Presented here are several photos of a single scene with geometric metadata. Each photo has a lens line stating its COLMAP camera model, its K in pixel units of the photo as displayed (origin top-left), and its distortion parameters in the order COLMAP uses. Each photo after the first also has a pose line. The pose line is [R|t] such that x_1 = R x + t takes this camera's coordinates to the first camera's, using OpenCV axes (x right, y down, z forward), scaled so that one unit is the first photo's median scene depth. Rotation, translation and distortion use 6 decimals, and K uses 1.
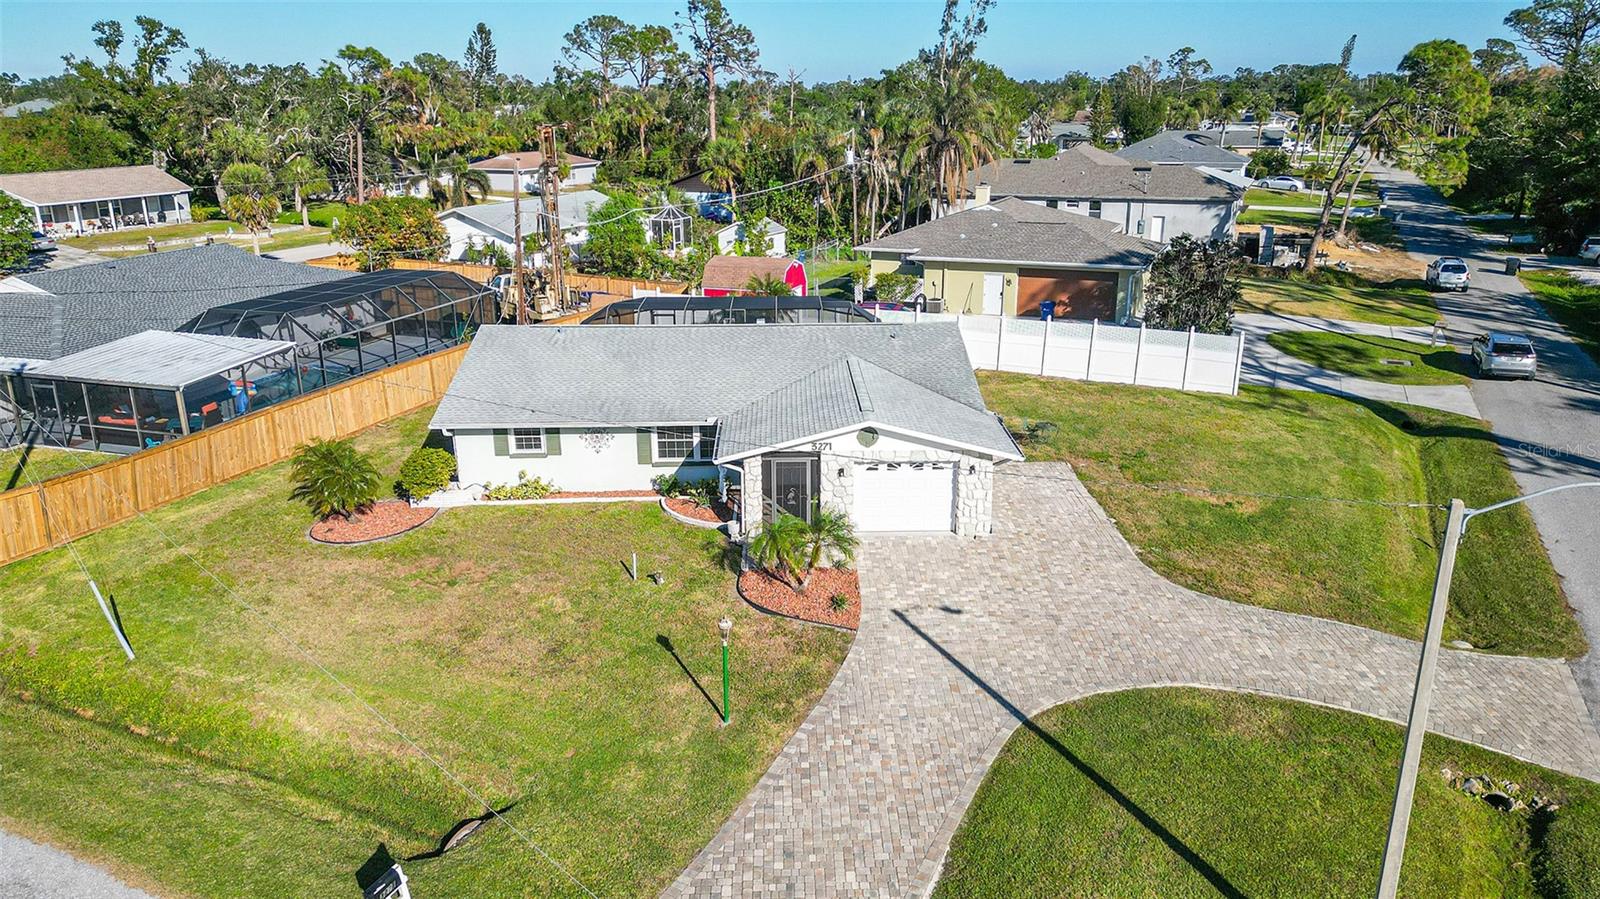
lens RADIAL K [[1120.3, 0, 794.4], [0, 1120.3, 448.3], [0, 0, 1]] dist [0.087475, -0.095105]
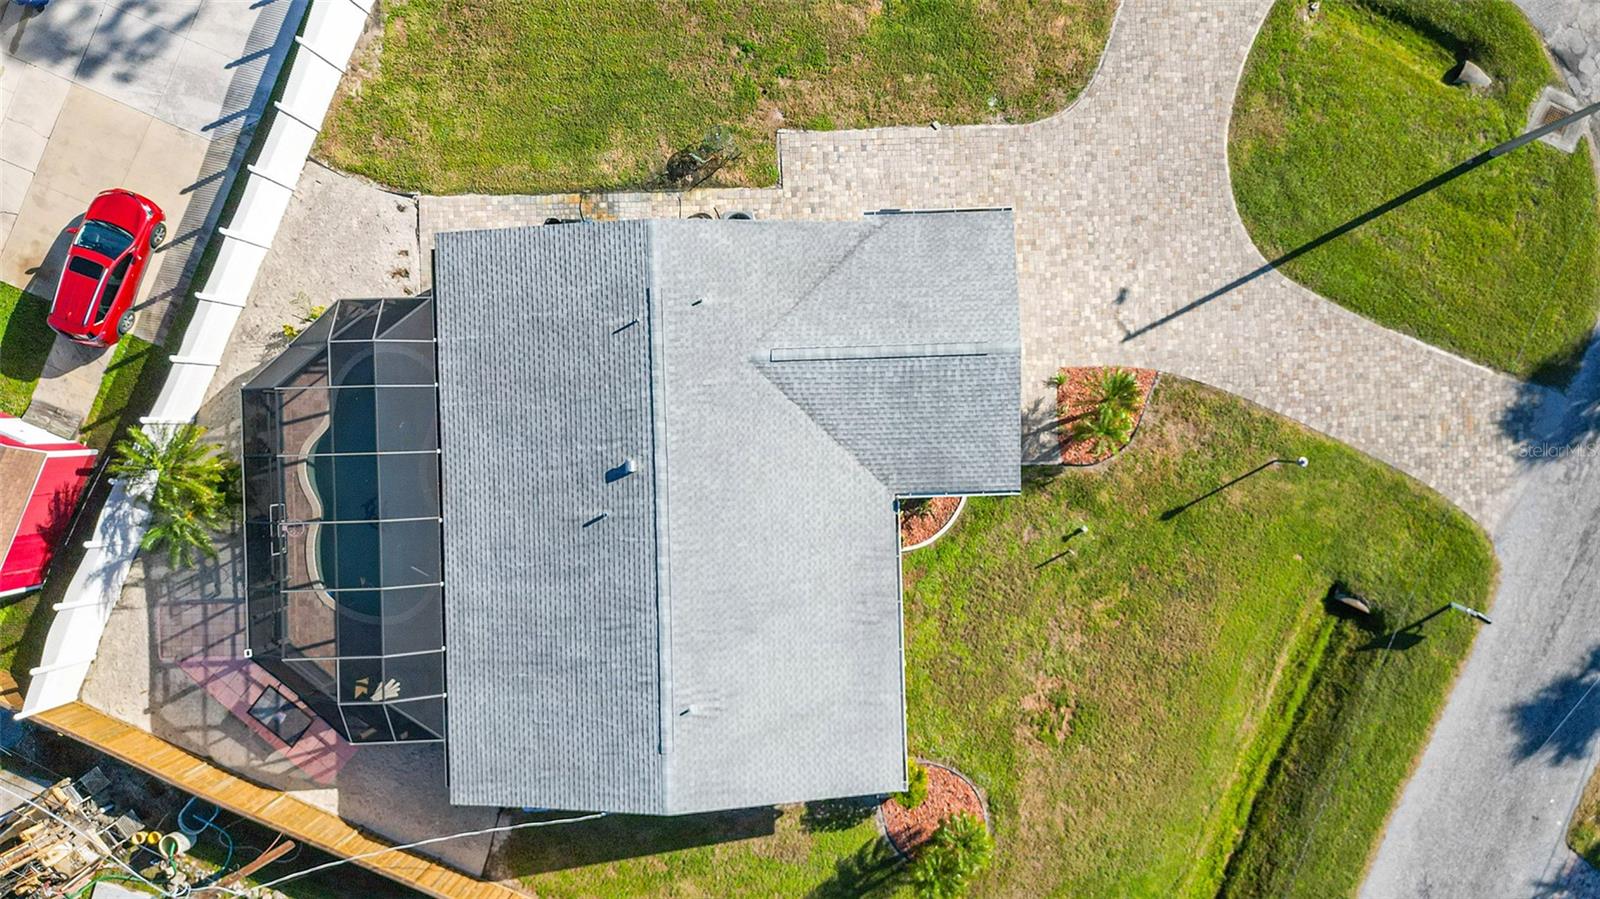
lens RADIAL K [[1165.6, 0, 824.2], [0, 1165.6, 453.4], [0, 0, 1]] dist [0.084331, -0.085618]
pose [[-0.013799, -0.999903, 0.001824, -0.030188], [0.302262, -0.002432, 0.953222, -0.998316], [-0.953125, 0.013704, 0.302266, 0.742058]]
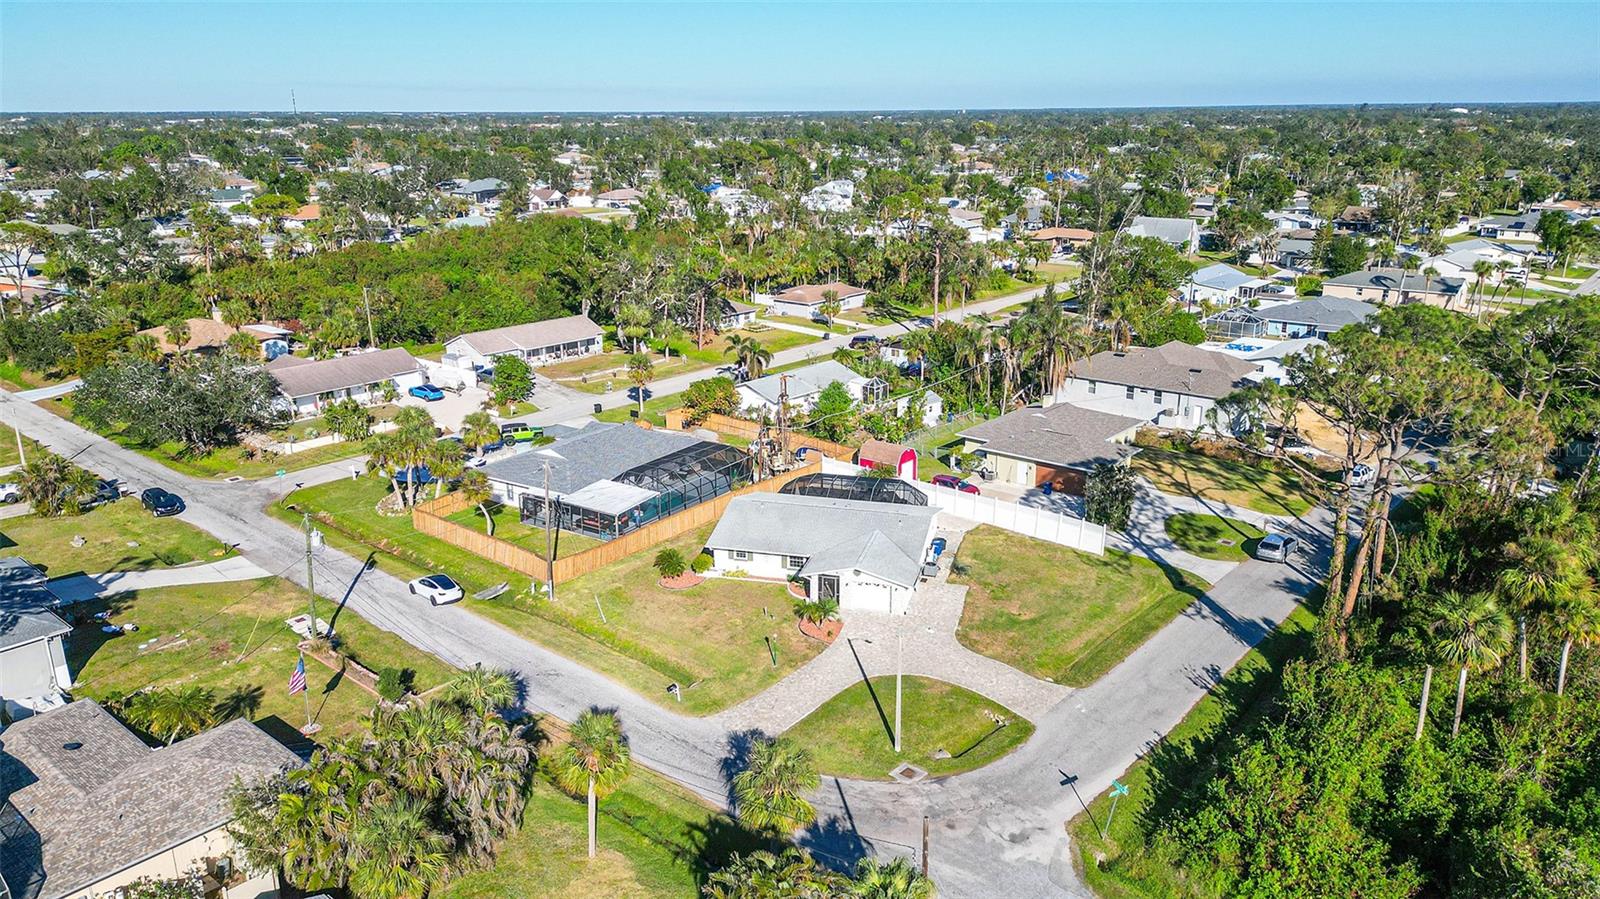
lens RADIAL K [[1120.3, 0, 794.4], [0, 1120.3, 448.3], [0, 0, 1]] dist [0.087475, -0.095105]
pose [[0.958854, 0.083405, -0.271373, 0.548849], [-0.086365, 0.996263, 0.001039, -0.260295], [0.270445, 0.022441, 0.962474, -1.414953]]
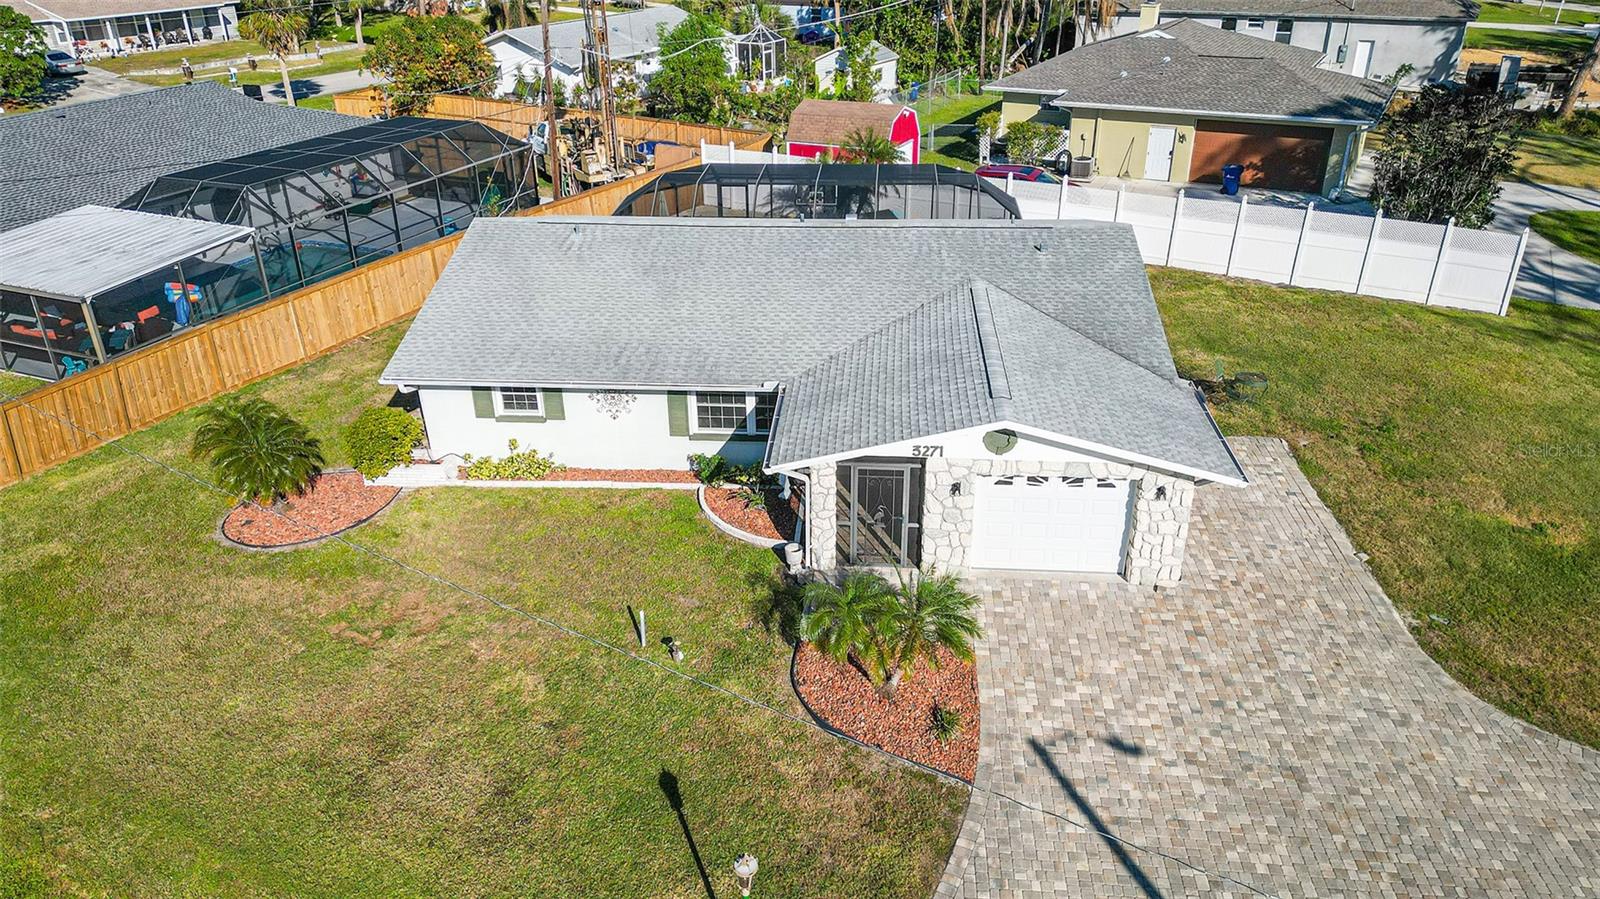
lens RADIAL K [[1120.3, 0, 794.4], [0, 1120.3, 448.3], [0, 0, 1]] dist [0.087475, -0.095105]
pose [[0.995319, 0.037808, -0.088942, 0.004071], [-0.023364, 0.987137, 0.158158, -0.094770], [0.093778, -0.155340, 0.983400, 0.304765]]
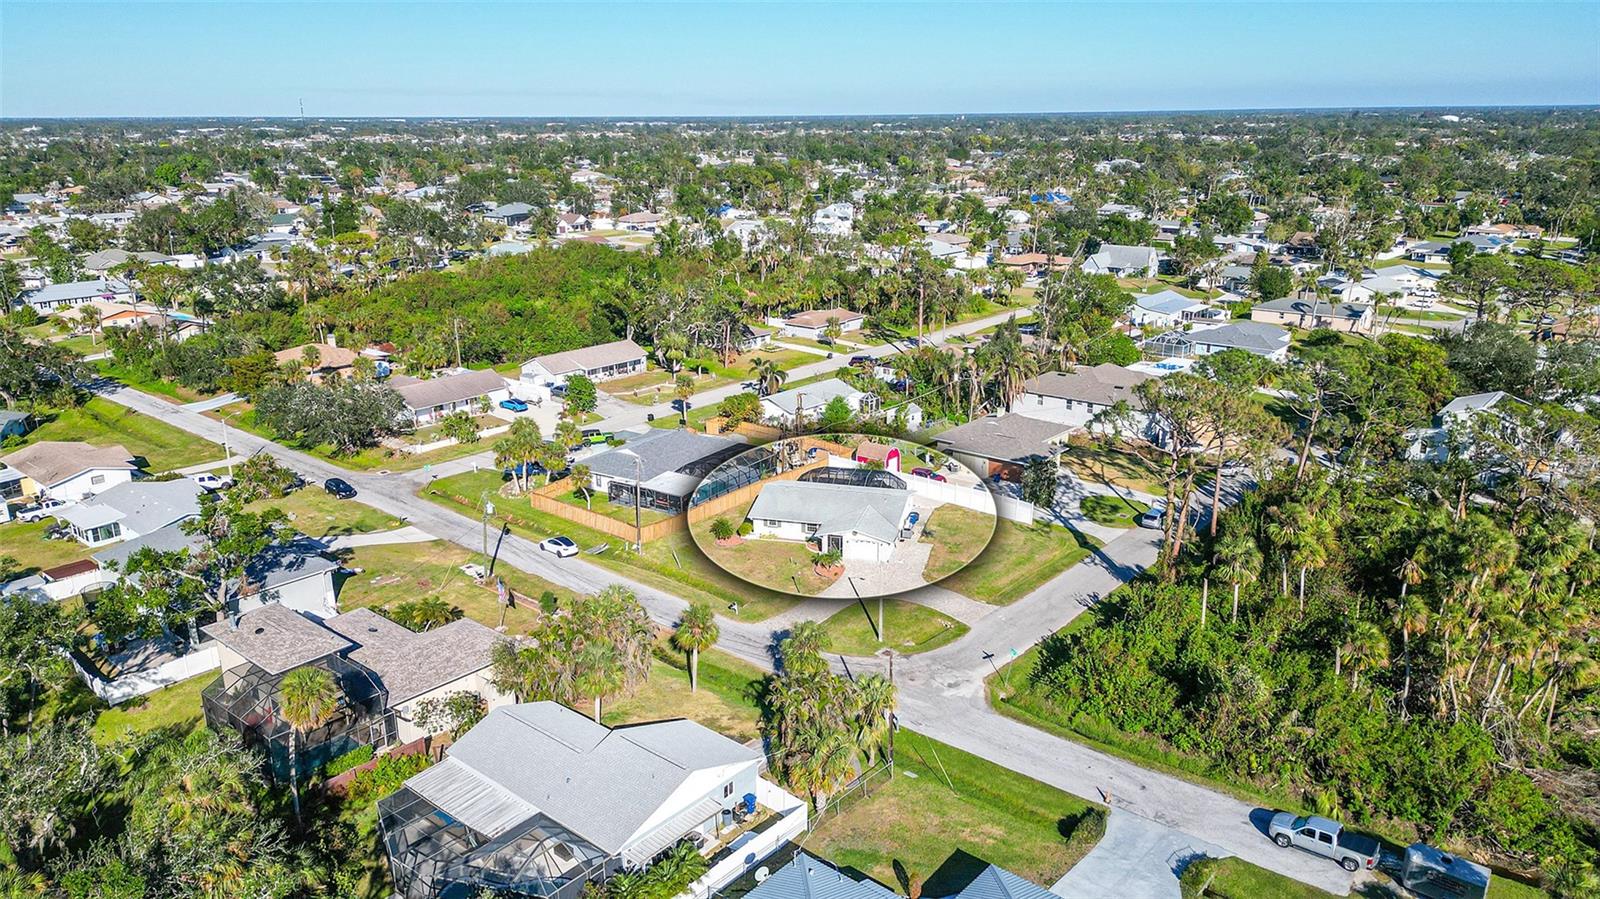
lens RADIAL K [[1120.3, 0, 794.4], [0, 1120.3, 448.3], [0, 0, 1]] dist [0.087475, -0.095105]
pose [[0.958931, 0.081058, -0.271809, 0.785635], [-0.084720, 0.996403, -0.001746, -0.244783], [0.270690, 0.024702, 0.962350, -2.434778]]
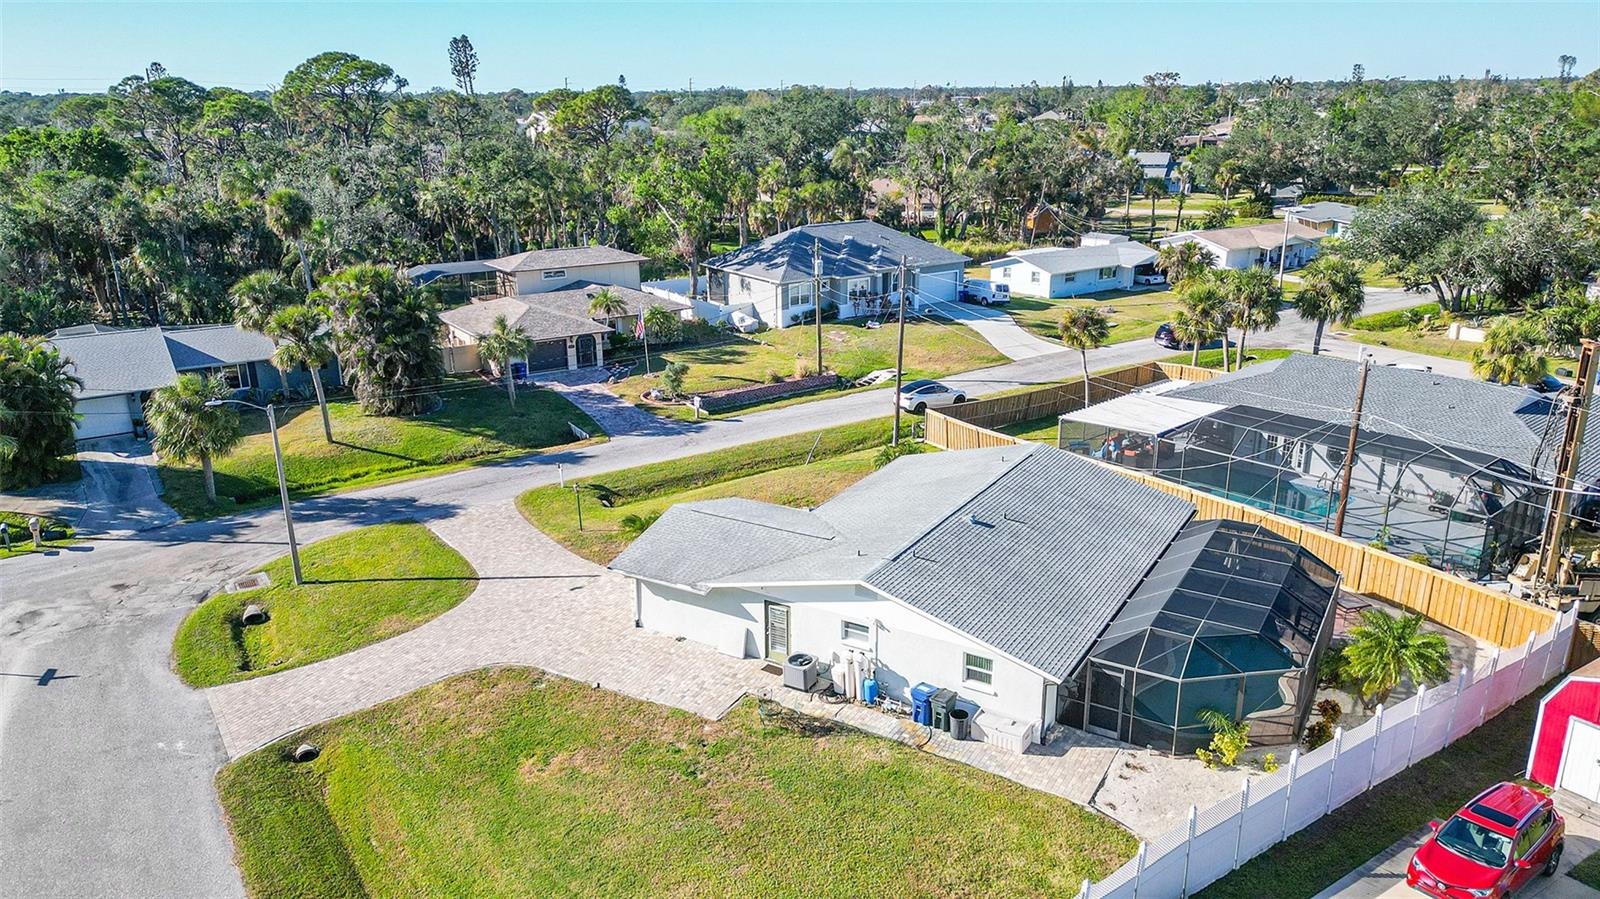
lens RADIAL K [[1138.2, 0, 794.2], [0, 1138.2, 454.1], [0, 0, 1]] dist [0.110971, -0.158034]
pose [[-0.533493, 0.267977, -0.802230, 1.012255], [-0.246419, 0.858091, 0.450508, -0.690723], [0.809112, 0.438028, -0.391751, 1.466250]]
